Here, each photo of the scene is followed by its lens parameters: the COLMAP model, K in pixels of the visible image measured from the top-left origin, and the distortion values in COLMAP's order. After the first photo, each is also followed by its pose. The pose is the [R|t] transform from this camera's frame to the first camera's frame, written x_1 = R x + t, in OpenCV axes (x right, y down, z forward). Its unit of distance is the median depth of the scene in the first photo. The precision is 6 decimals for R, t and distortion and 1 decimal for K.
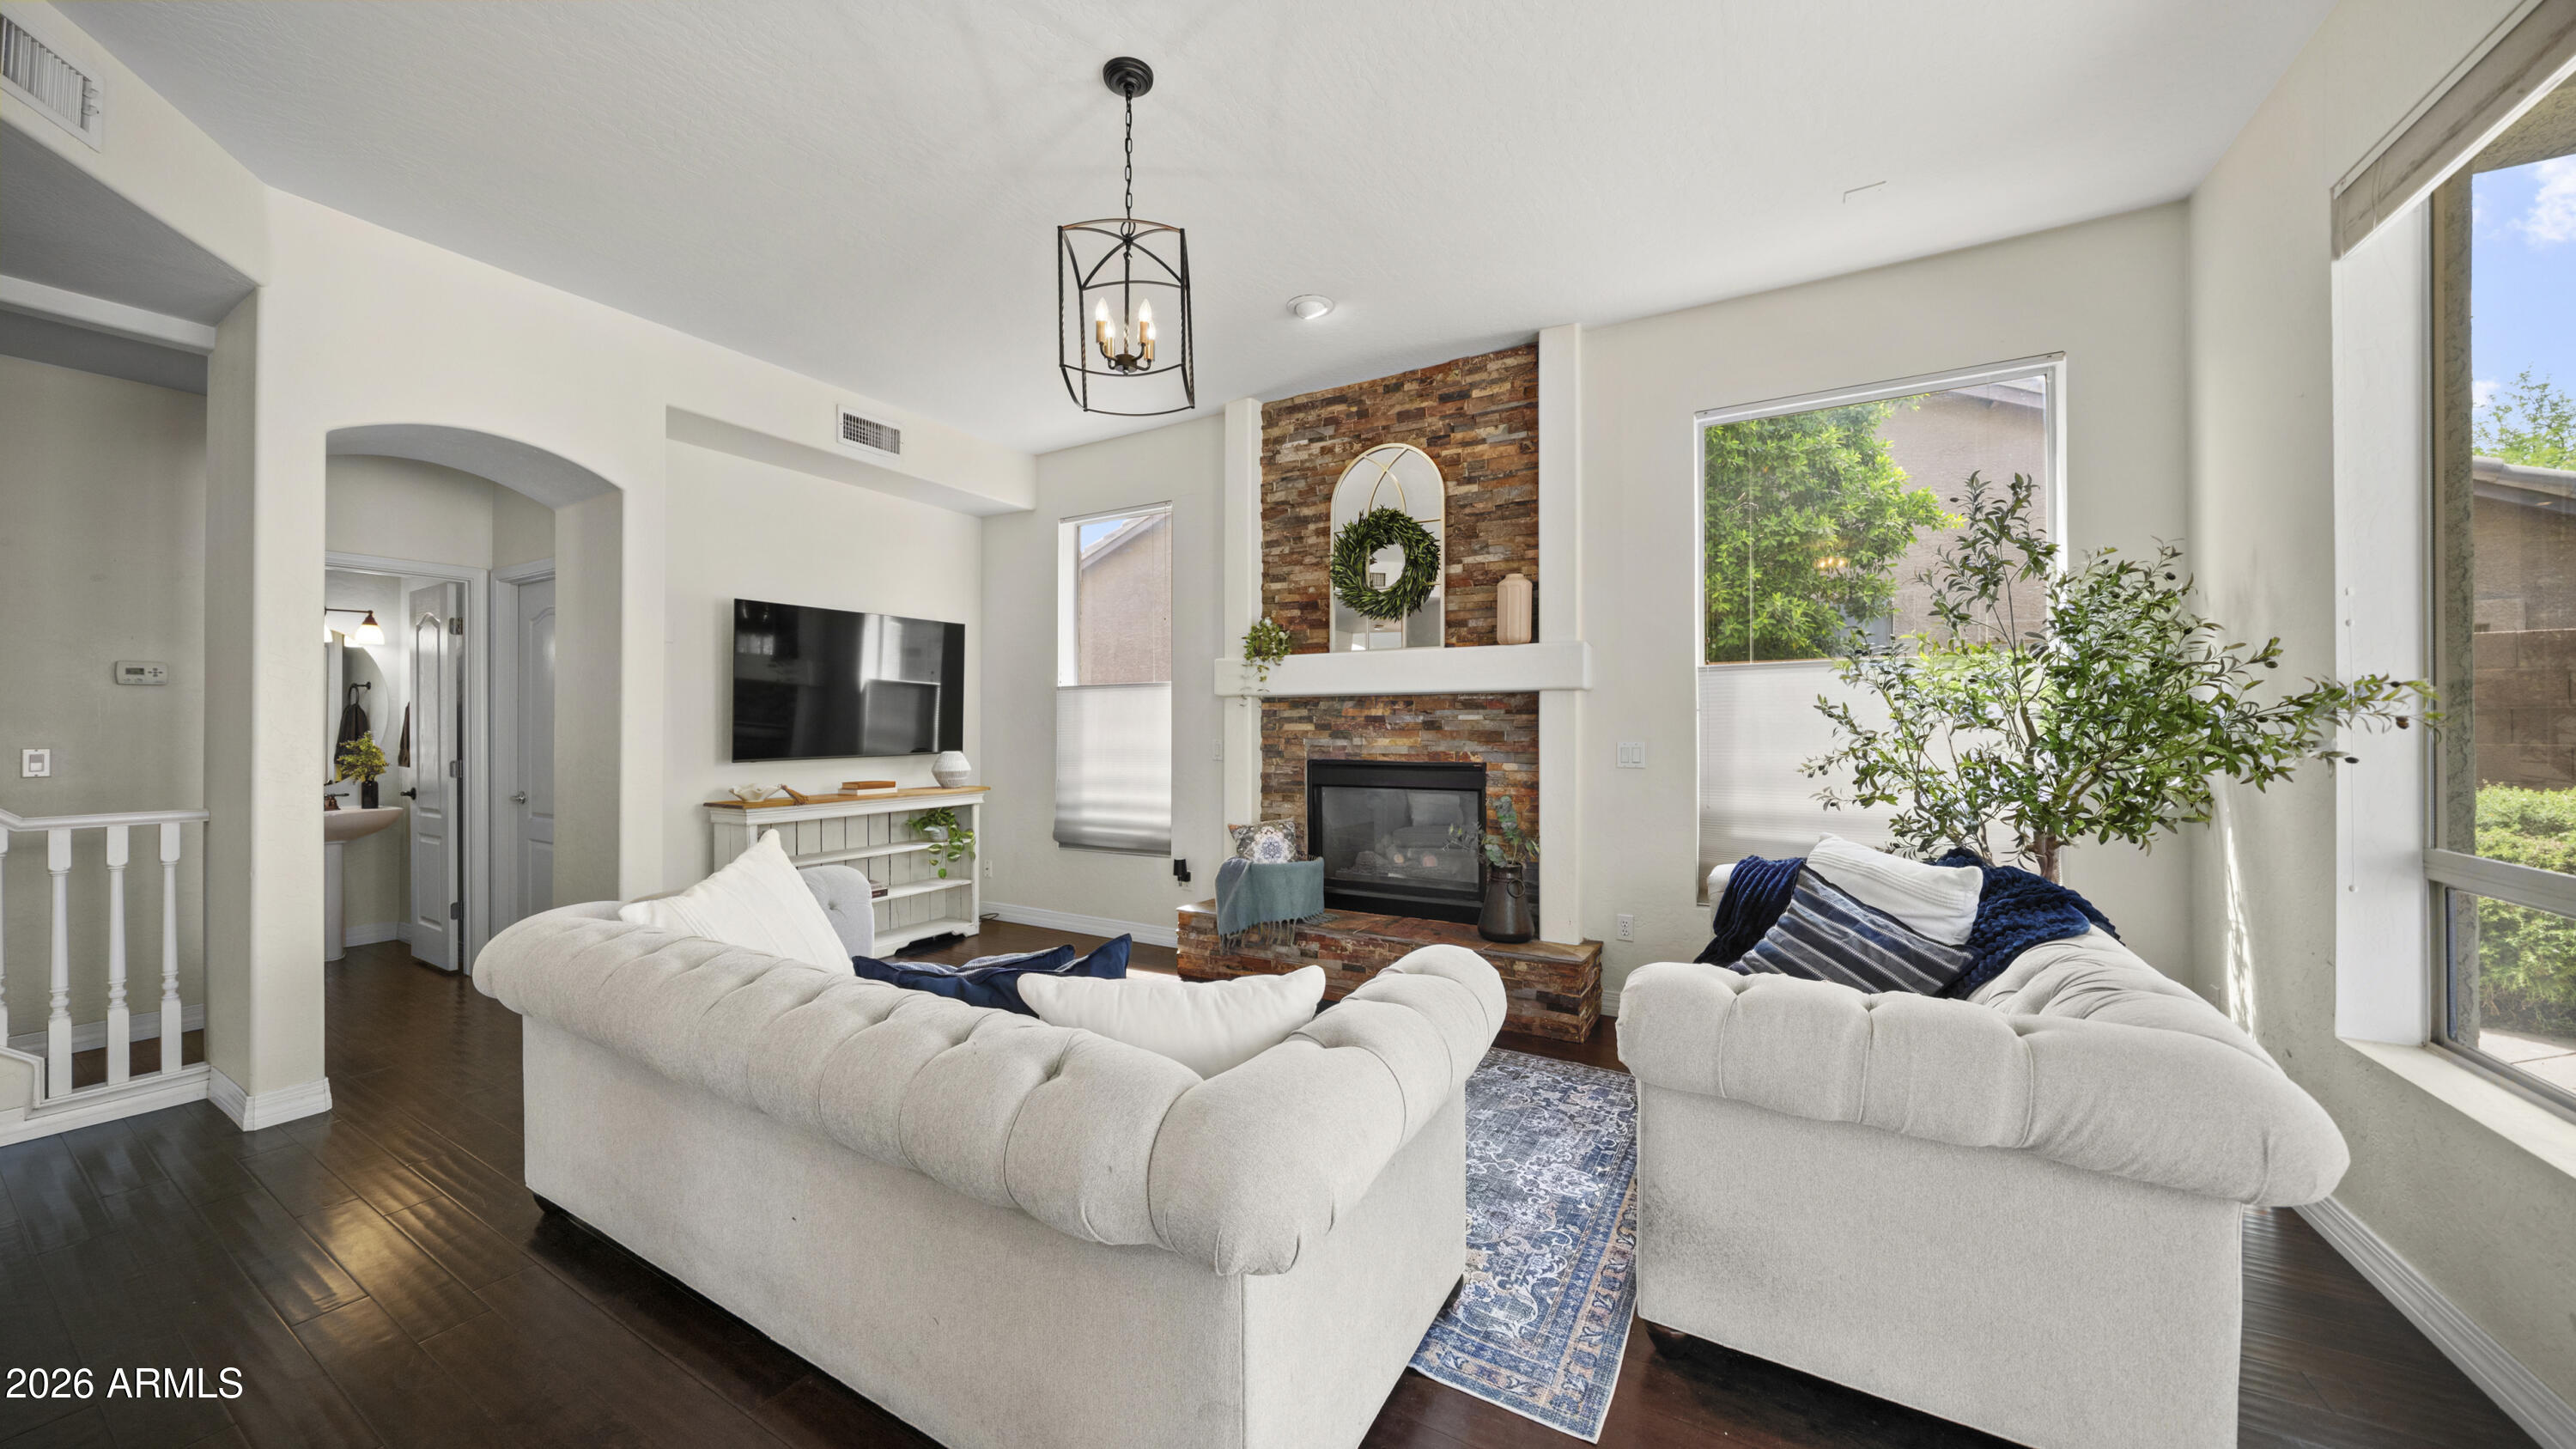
lens RADIAL K [[874.5, 0, 1256.0], [0, 874.5, 718.5], [0, 0, 1]] dist [-0.001636, -0.000269]
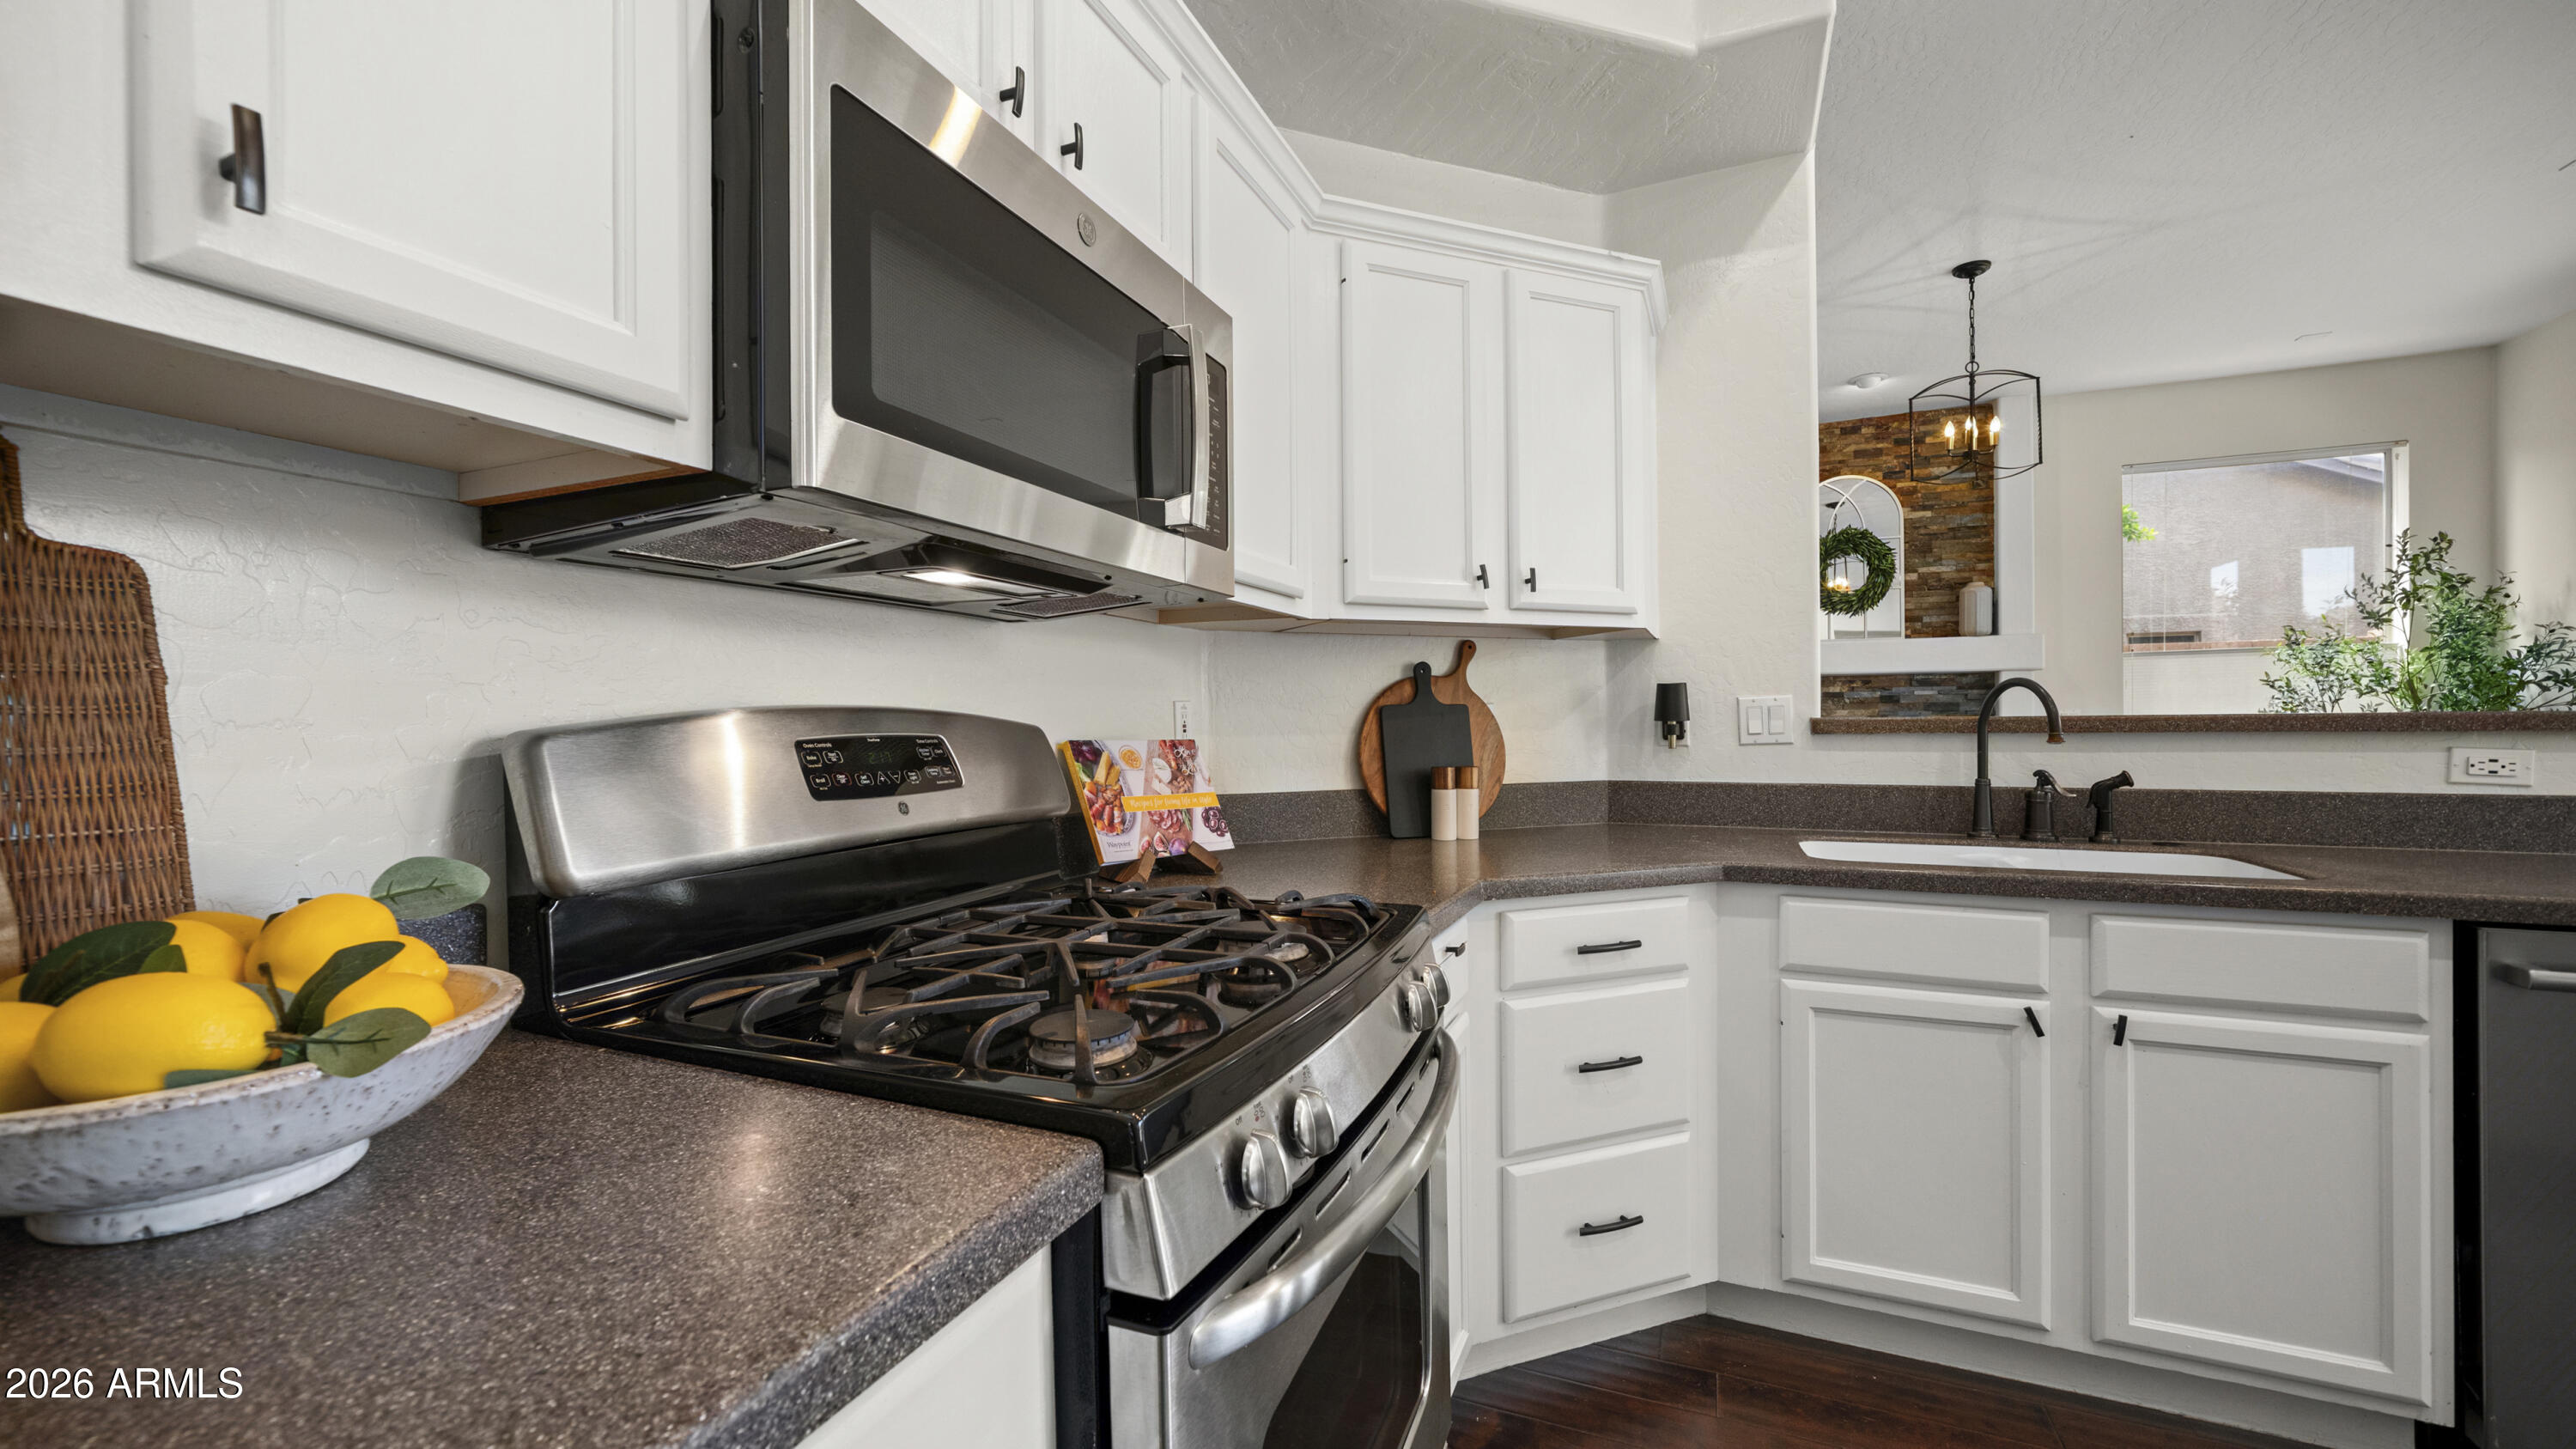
lens RADIAL K [[970.5, 0, 1288.0], [0, 970.5, 724.5], [0, 0, 1]] dist [-0.000397, -0.000013]
pose [[0.992094, -0.005885, 0.125363, -0.848072], [0.004694, 0.999941, 0.009795, 0.026840], [-0.125413, -0.009129, 0.992063, -0.292852]]
